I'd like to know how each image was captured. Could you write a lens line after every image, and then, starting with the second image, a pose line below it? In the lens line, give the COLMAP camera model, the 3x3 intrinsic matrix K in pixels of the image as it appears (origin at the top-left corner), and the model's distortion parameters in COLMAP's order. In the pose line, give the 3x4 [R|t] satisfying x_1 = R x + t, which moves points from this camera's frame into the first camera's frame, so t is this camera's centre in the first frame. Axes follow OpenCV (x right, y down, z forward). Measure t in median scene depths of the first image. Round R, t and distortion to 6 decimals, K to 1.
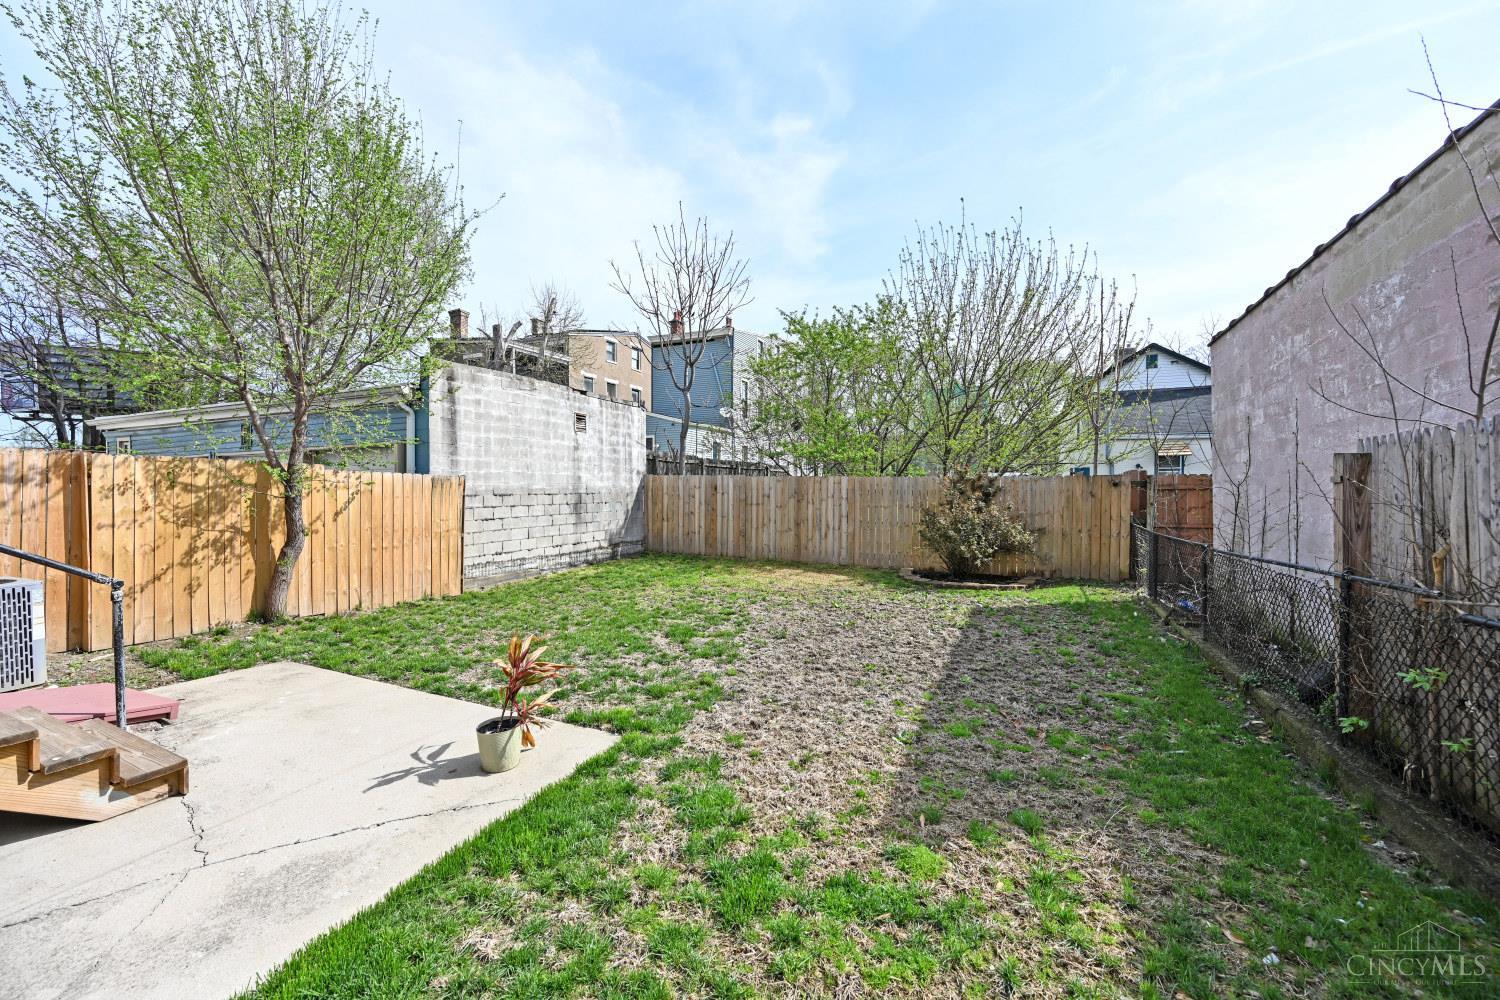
lens RADIAL K [[590.7, 0, 748.5], [0, 590.7, 503.5], [0, 0, 1]] dist [-0.001287, 0.000644]
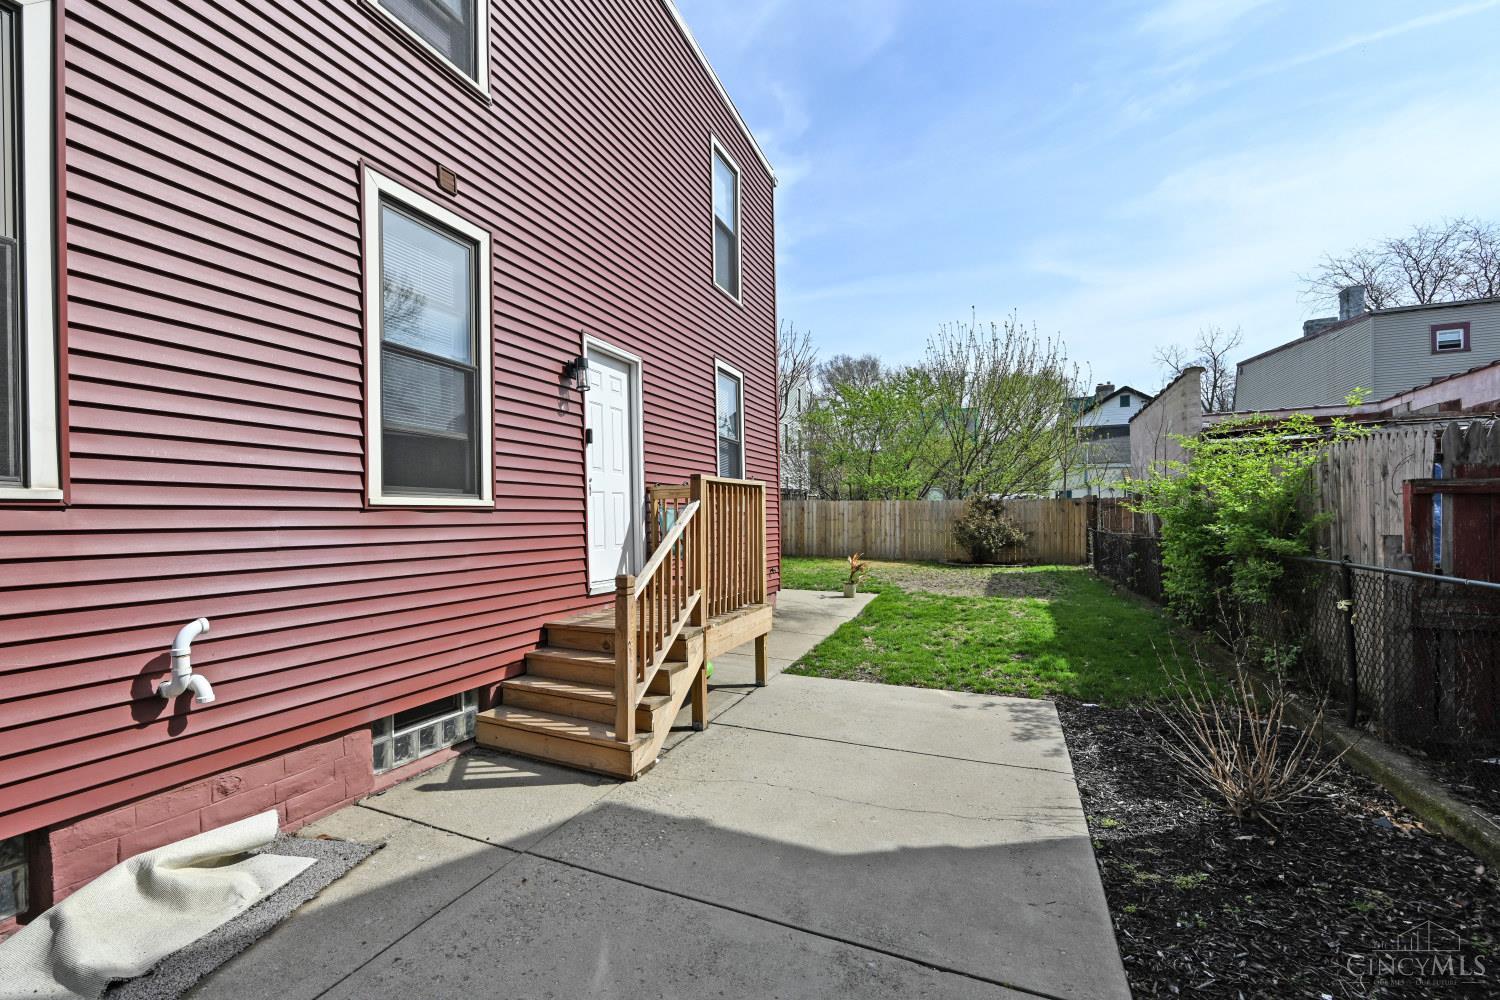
lens RADIAL K [[657.4, 0, 669.0], [0, 657.4, 519.1], [0, 0, 1]] dist [0.003405, 0.000455]
pose [[0.998773, -0.009329, -0.048638, -0.357530], [0.008721, 0.999881, -0.012687, 0.019297], [0.048751, 0.012247, 0.998736, -0.746319]]
